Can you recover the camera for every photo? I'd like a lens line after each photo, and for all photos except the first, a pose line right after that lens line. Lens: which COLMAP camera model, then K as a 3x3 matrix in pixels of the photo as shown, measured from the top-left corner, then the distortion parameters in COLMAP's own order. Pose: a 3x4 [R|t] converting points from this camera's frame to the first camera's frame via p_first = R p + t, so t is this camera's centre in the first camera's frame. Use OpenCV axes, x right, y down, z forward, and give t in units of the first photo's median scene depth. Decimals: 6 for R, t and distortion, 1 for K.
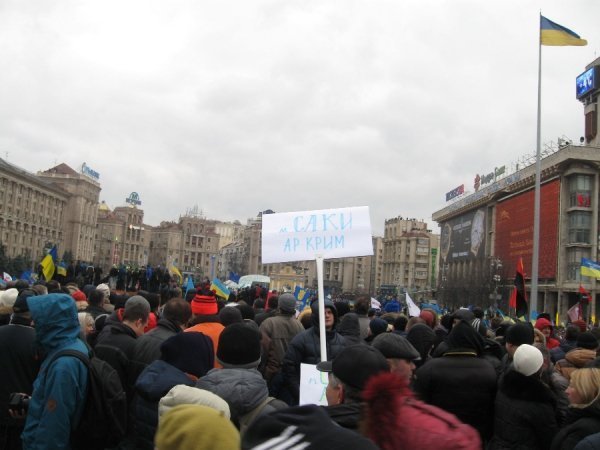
lens RADIAL K [[848.0, 0, 300.0], [0, 848.0, 225.0], [0, 0, 1]] dist [-0.054849, -0.109024]
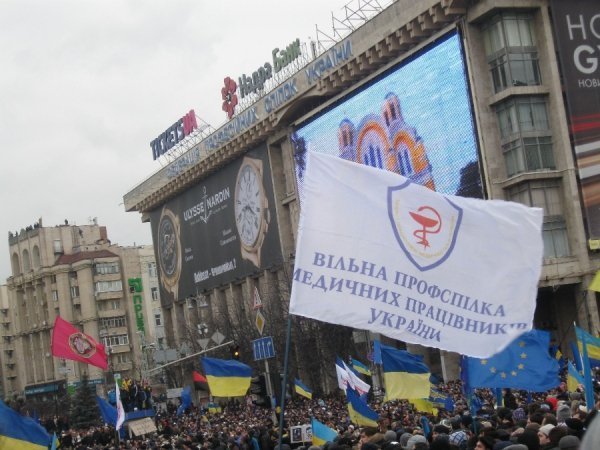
lens RADIAL K [[1349.0, 0, 300.0], [0, 1349.0, 225.0], [0, 0, 1]] dist [-0.098635, -0.279160]
pose [[0.908620, -0.147340, 0.390768, -0.032623], [0.173301, 0.984355, -0.031808, 0.039876], [-0.379968, 0.096622, 0.919939, 0.351182]]
